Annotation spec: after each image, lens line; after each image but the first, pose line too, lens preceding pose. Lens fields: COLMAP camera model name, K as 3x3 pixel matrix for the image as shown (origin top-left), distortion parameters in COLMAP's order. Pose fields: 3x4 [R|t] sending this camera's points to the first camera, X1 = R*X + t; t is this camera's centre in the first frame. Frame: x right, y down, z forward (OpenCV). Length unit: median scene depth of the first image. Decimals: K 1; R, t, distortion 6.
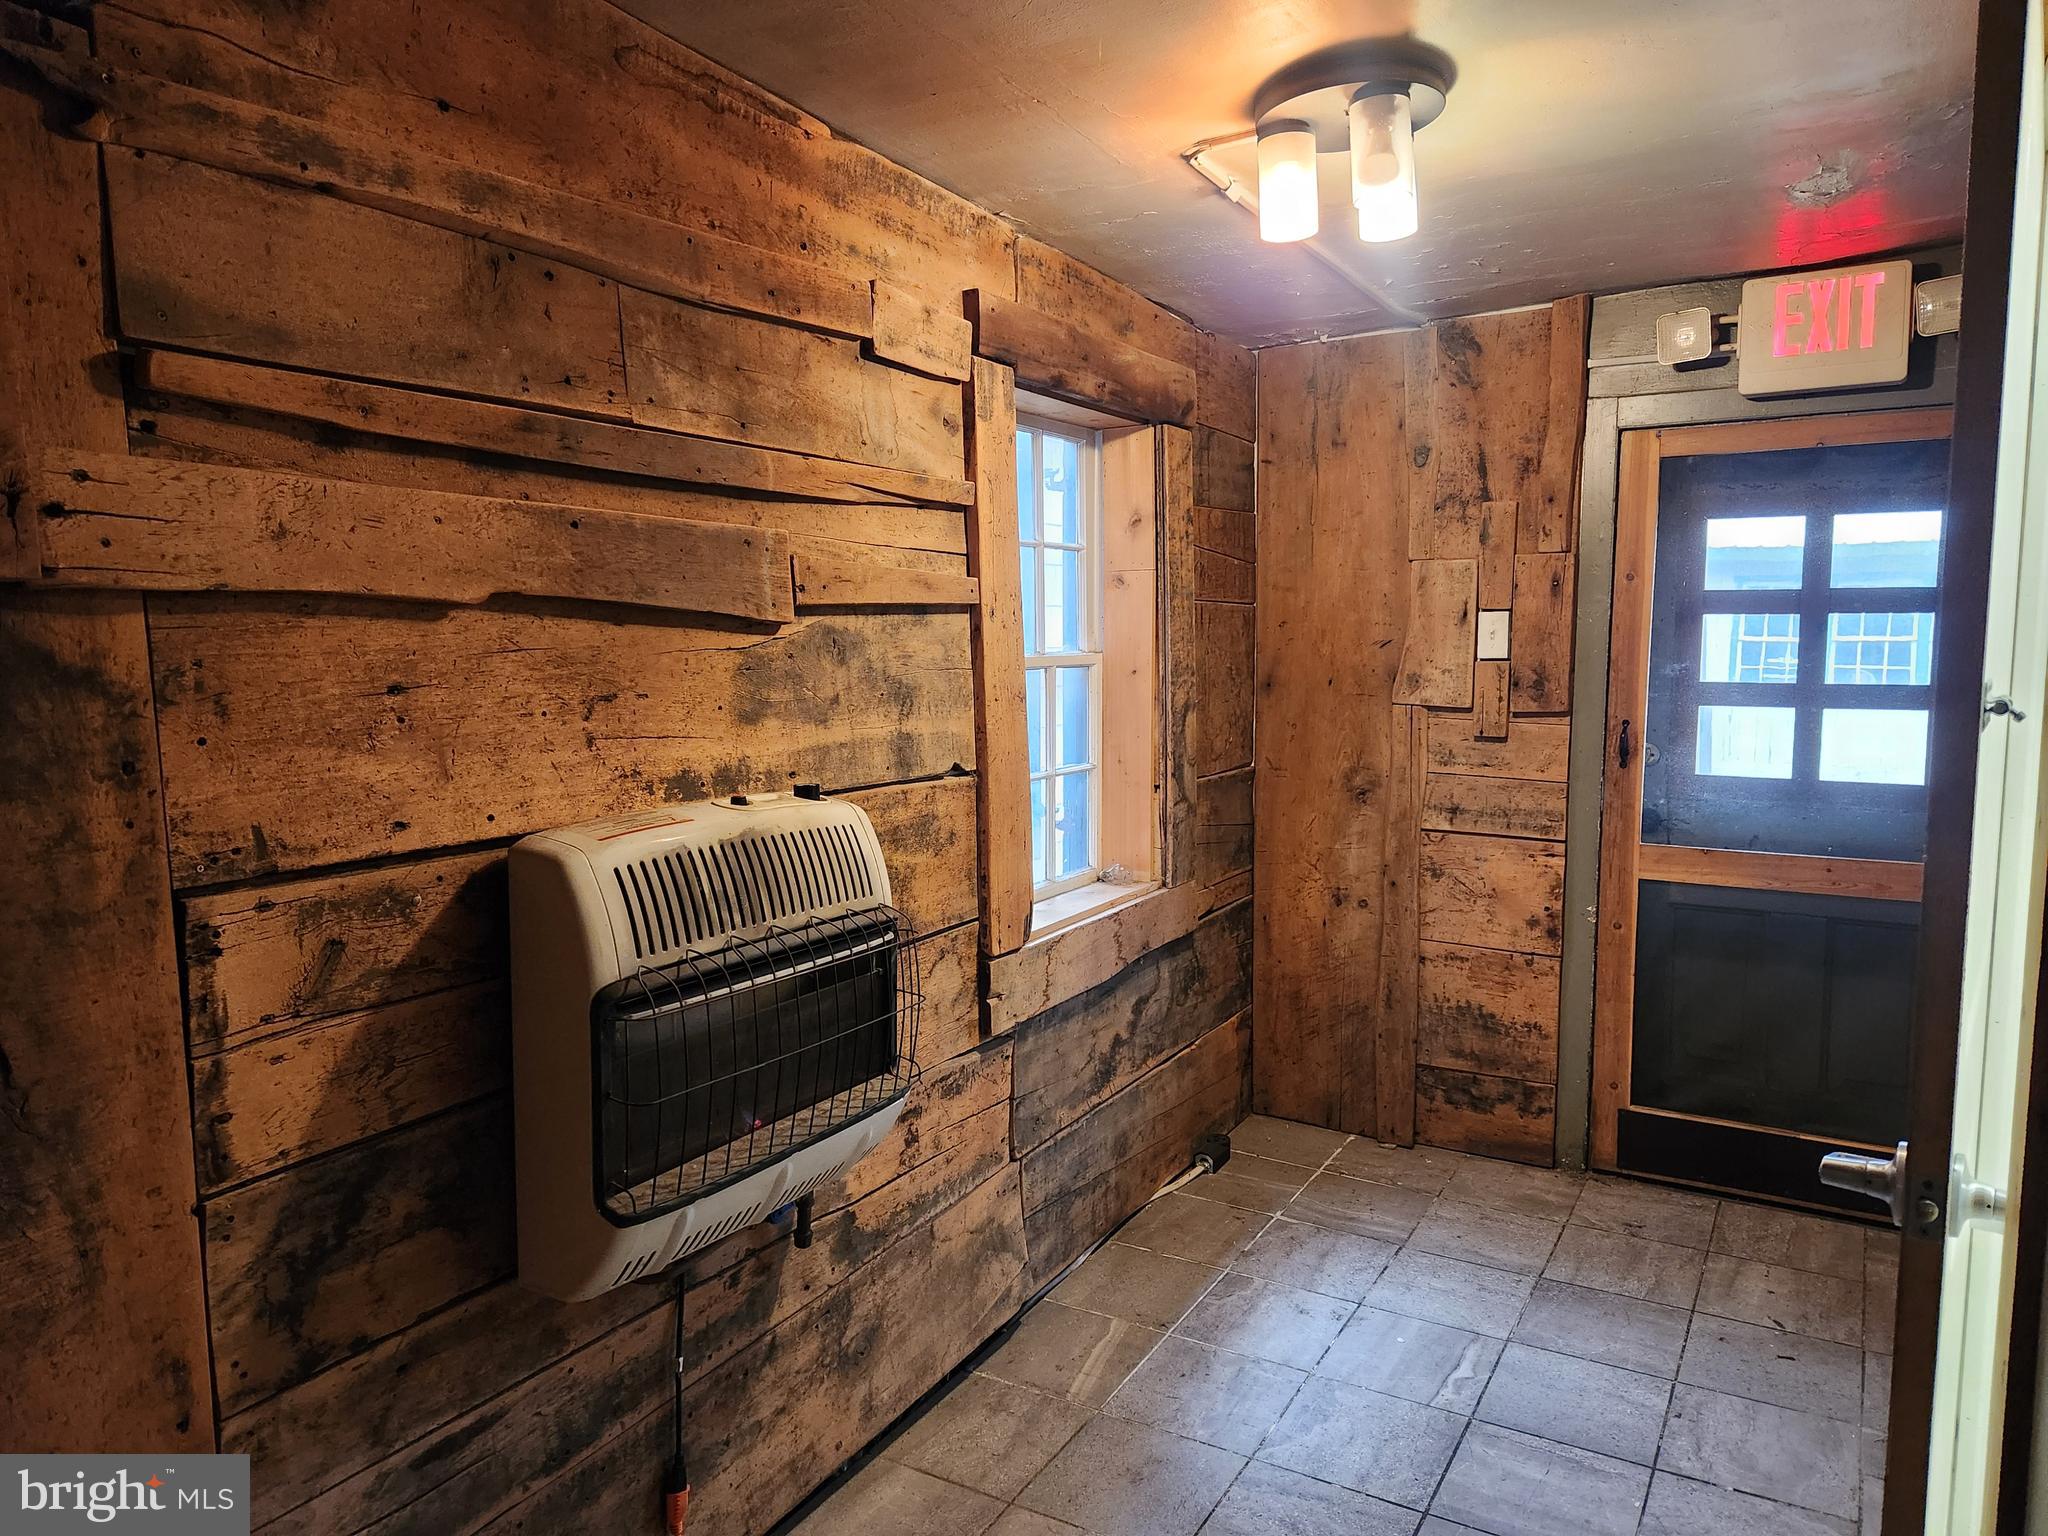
lens RADIAL K [[1395.2, 0, 1030.6], [0, 1395.2, 776.7], [0, 0, 1]] dist [0.062451, -0.060000]
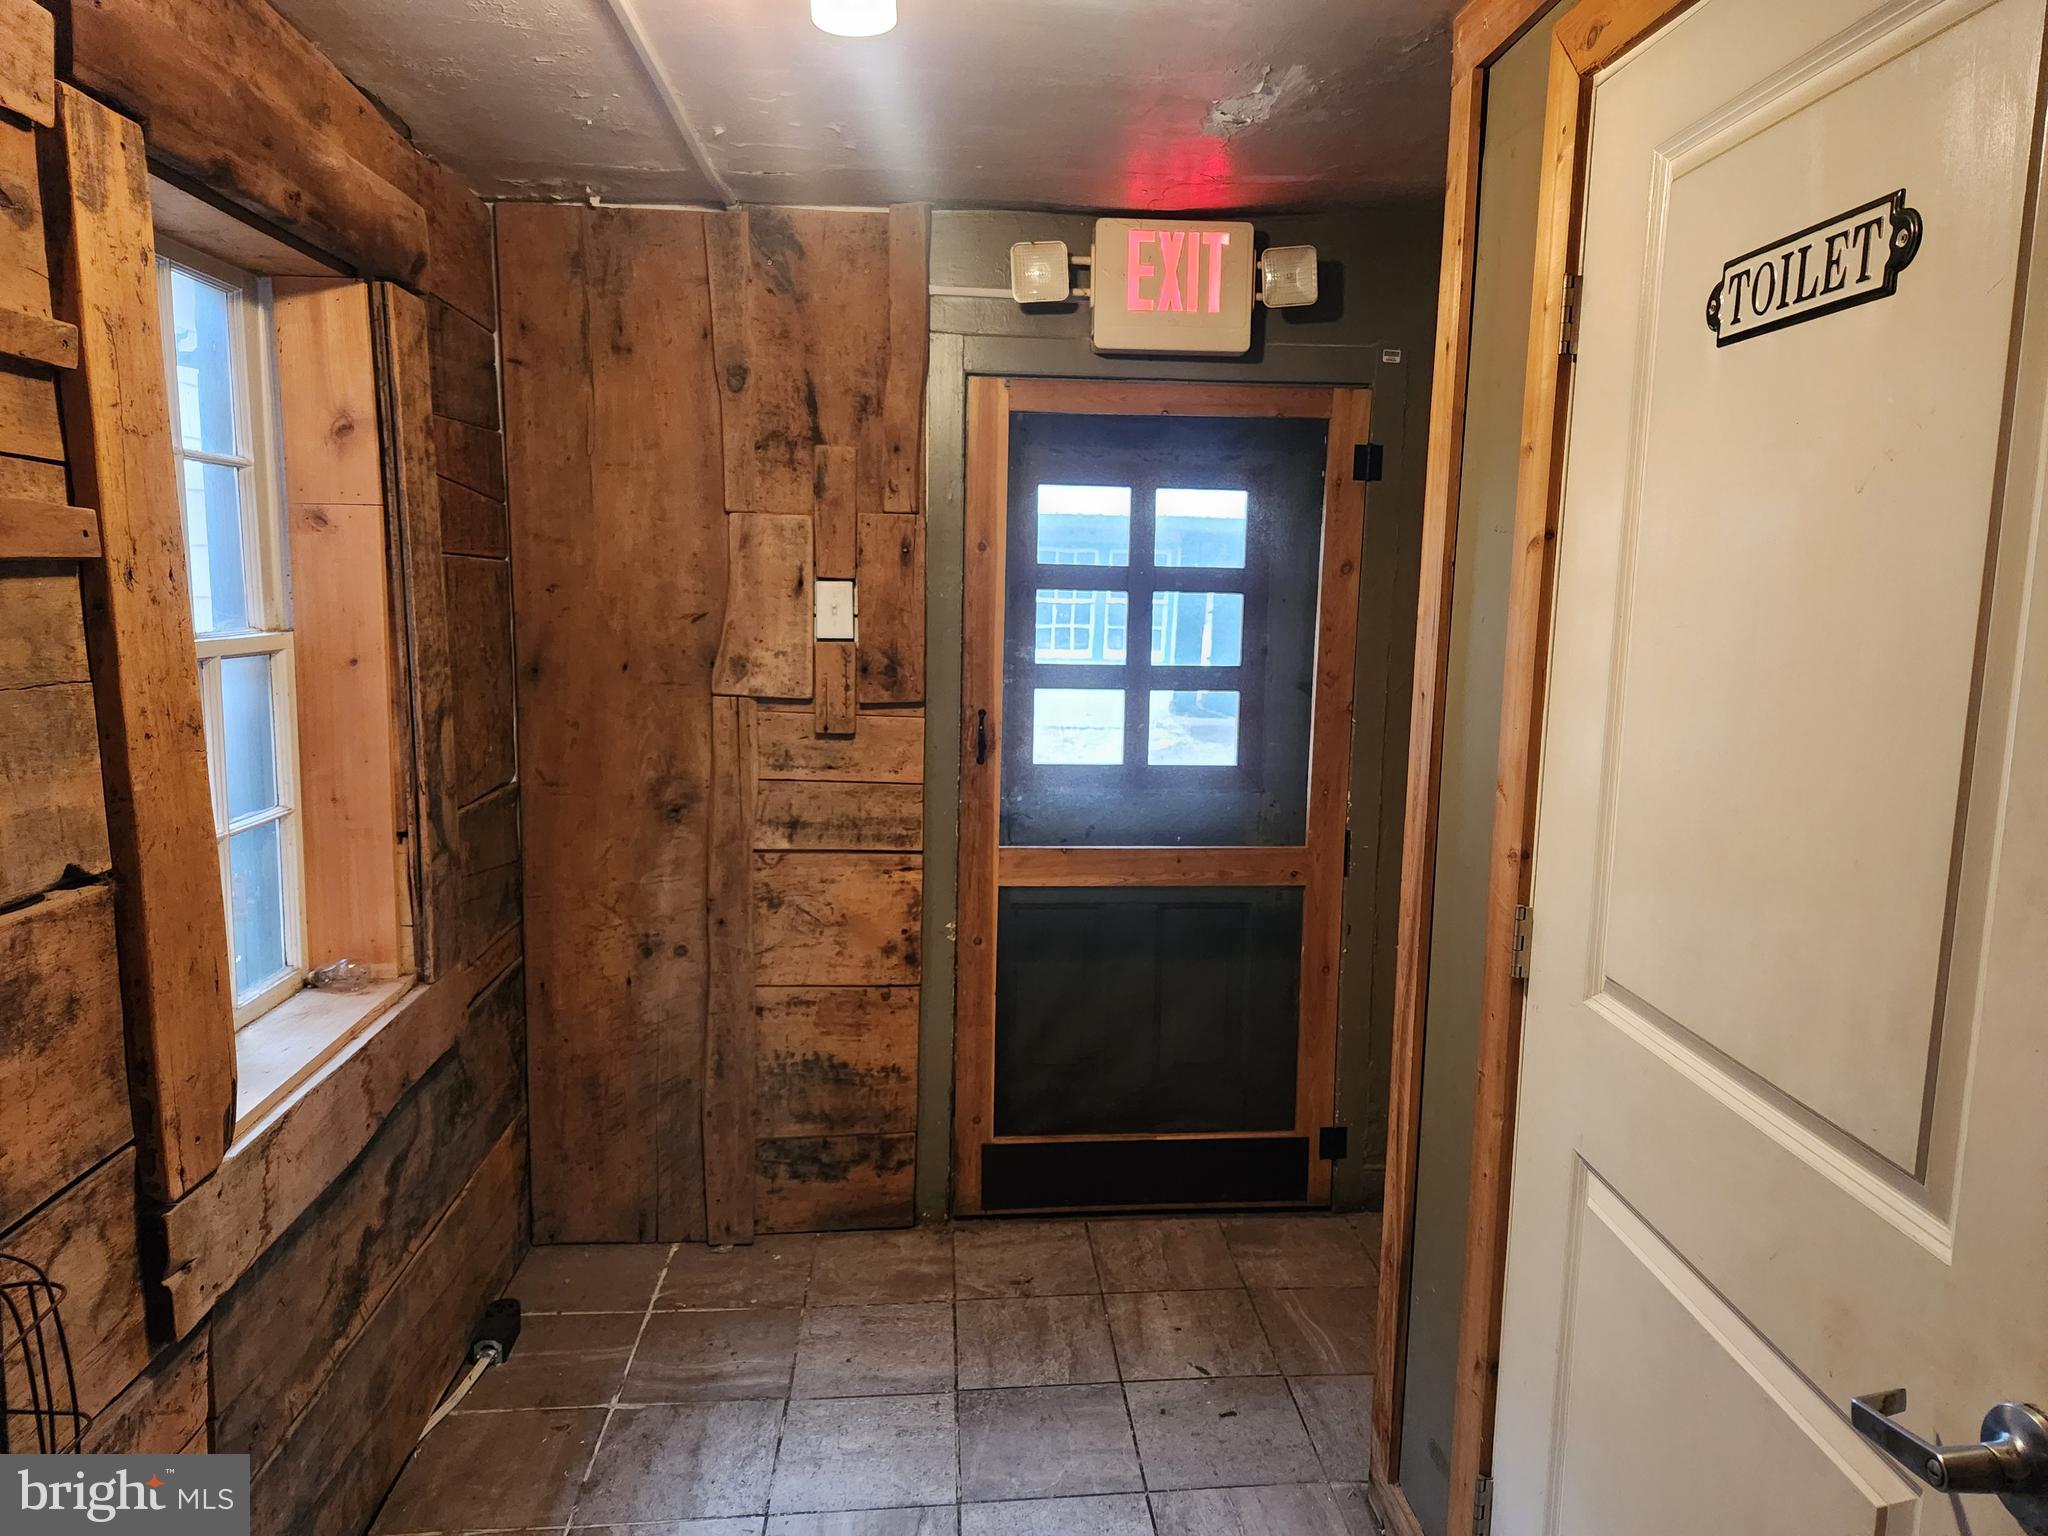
lens RADIAL K [[1395.2, 0, 1079.1], [0, 1395.2, 761.1], [0, 0, 1]] dist [0.062451, -0.060000]
pose [[0.798632, -0.058026, 0.599016, -0.052241], [0.041150, 0.998277, 0.041839, -0.042468], [-0.600412, -0.008764, 0.799643, 0.271552]]
